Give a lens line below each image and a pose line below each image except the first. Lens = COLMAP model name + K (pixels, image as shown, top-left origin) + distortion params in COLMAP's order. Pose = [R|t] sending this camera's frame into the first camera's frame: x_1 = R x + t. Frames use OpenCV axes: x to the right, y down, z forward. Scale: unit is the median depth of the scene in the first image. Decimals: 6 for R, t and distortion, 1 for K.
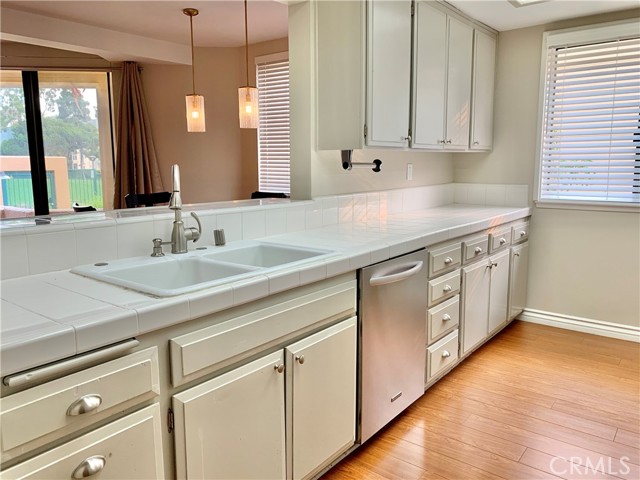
lens RADIAL K [[489.3, 0, 317.1], [0, 489.3, 242.6], [0, 0, 1]] dist [0.016326, -0.027945]
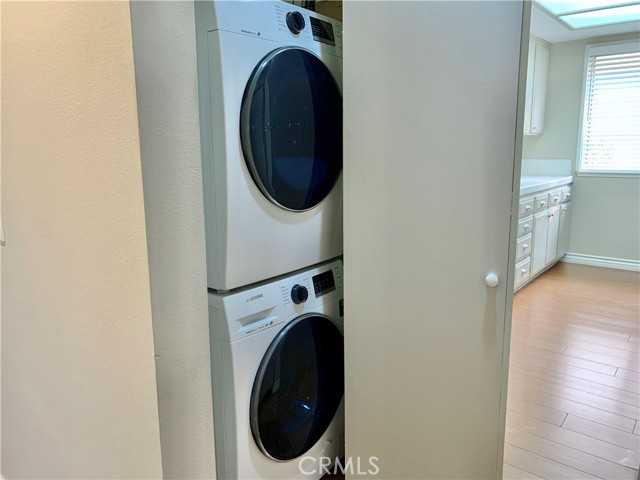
lens RADIAL K [[489.3, 0, 320.0], [0, 489.3, 241.5], [0, 0, 1]] dist [0.016326, -0.027945]
pose [[0.999984, 0.005496, 0.001114, -0.273601], [-0.005530, 0.999437, 0.033098, 0.069673], [-0.000932, -0.033104, 0.999451, -0.369985]]
